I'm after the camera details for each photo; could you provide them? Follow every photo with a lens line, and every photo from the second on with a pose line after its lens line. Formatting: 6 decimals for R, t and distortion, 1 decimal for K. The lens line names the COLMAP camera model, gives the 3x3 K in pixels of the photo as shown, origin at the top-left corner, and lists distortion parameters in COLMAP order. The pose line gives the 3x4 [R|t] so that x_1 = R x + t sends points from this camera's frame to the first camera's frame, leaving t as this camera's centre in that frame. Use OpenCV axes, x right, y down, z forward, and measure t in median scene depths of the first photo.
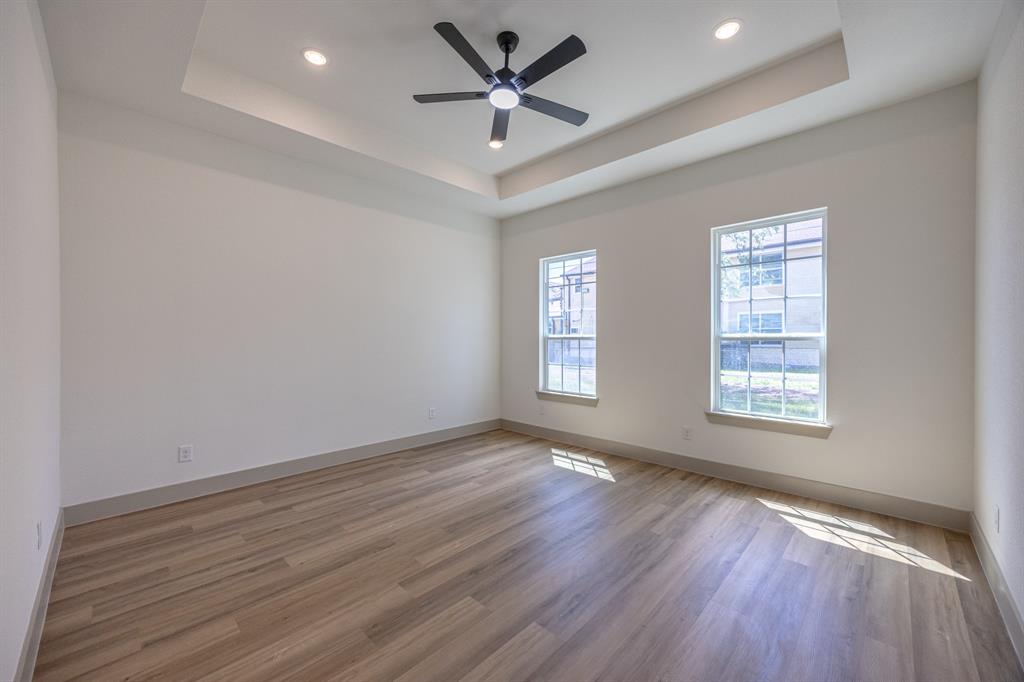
lens RADIAL K [[386.0, 0, 511.8], [0, 386.0, 338.9], [0, 0, 1]] dist [-0.004457, 0.000369]
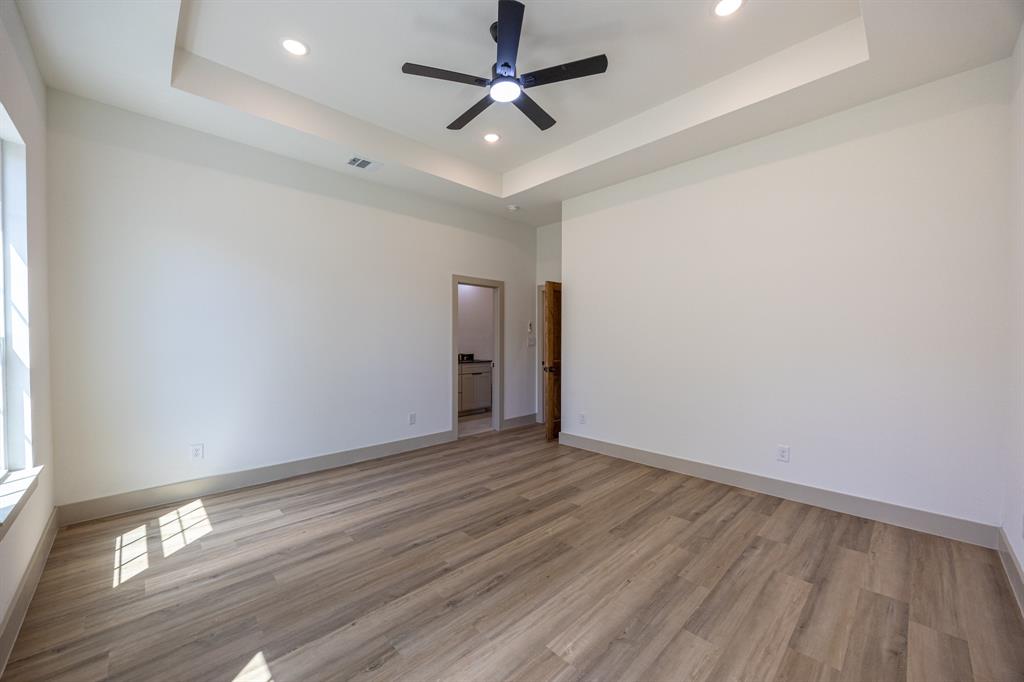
lens RADIAL K [[386.0, 0, 512.3], [0, 386.0, 340.4], [0, 0, 1]] dist [-0.004457, 0.000369]
pose [[-0.999475, 0.001566, 0.032374, -0.068094], [0.002002, 0.999908, 0.013416, -0.010103], [-0.032350, 0.013474, -0.999386, 1.954911]]
